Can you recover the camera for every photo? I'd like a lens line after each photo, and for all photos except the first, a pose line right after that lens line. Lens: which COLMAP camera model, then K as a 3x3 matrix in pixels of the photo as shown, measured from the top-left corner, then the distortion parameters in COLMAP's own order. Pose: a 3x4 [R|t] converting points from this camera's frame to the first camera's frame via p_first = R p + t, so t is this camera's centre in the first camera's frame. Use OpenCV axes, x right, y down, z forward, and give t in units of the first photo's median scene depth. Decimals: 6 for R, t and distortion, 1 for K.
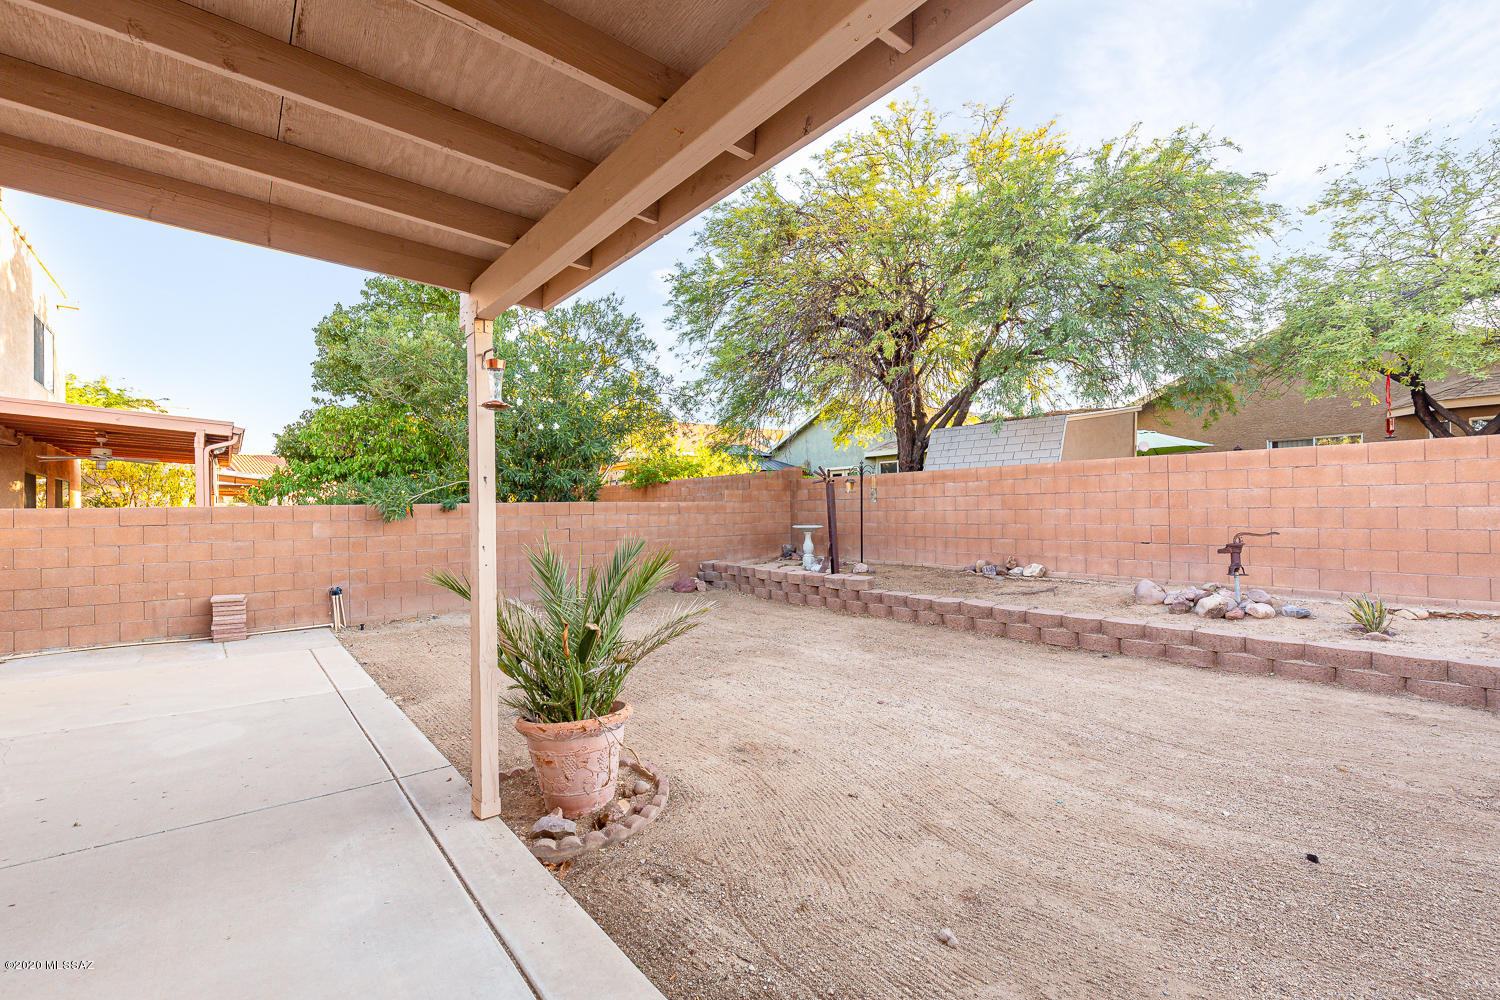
lens RADIAL K [[693.4, 0, 751.3], [0, 693.4, 497.9], [0, 0, 1]] dist [-0.002903, -0.000690]
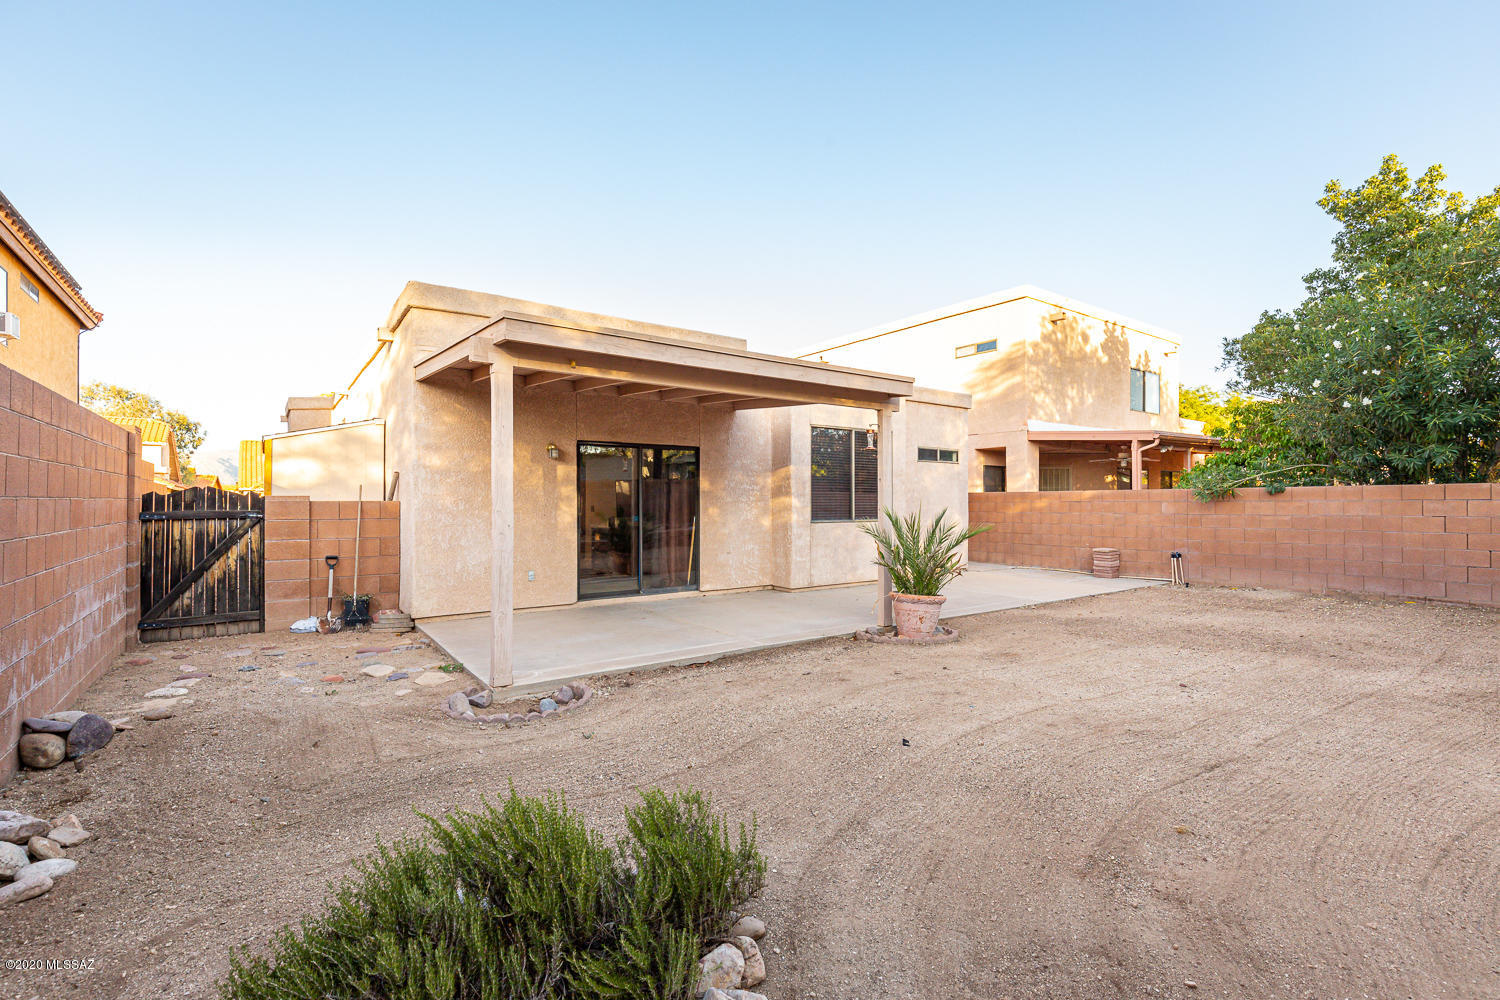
lens RADIAL K [[693.4, 0, 749.0], [0, 693.4, 499.2], [0, 0, 1]] dist [-0.002903, -0.000690]
pose [[-0.022936, 0.016283, -0.999604, 0.729545], [0.015681, 0.999750, 0.015925, -0.003527], [0.999614, -0.015310, -0.023186, 0.233190]]
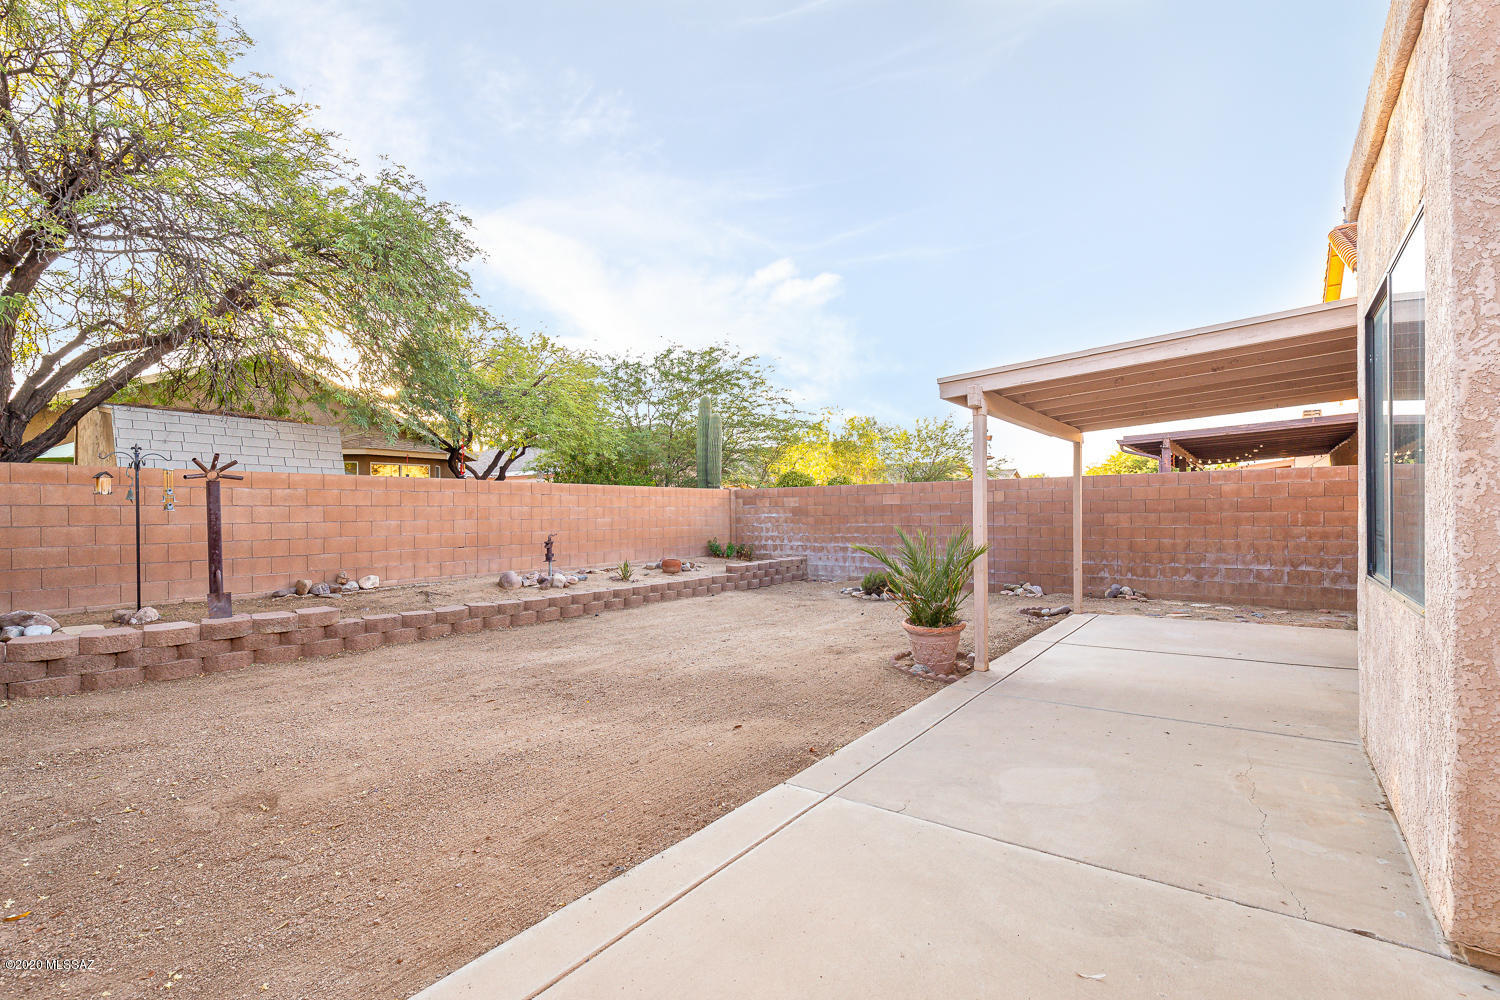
lens RADIAL K [[693.4, 0, 753.5], [0, 693.4, 508.7], [0, 0, 1]] dist [-0.002903, -0.000690]
pose [[-0.284473, 0.022825, 0.958412, -0.796497], [-0.001043, 0.999709, -0.024118, 0.024424], [-0.958684, -0.007861, -0.284366, 0.839621]]
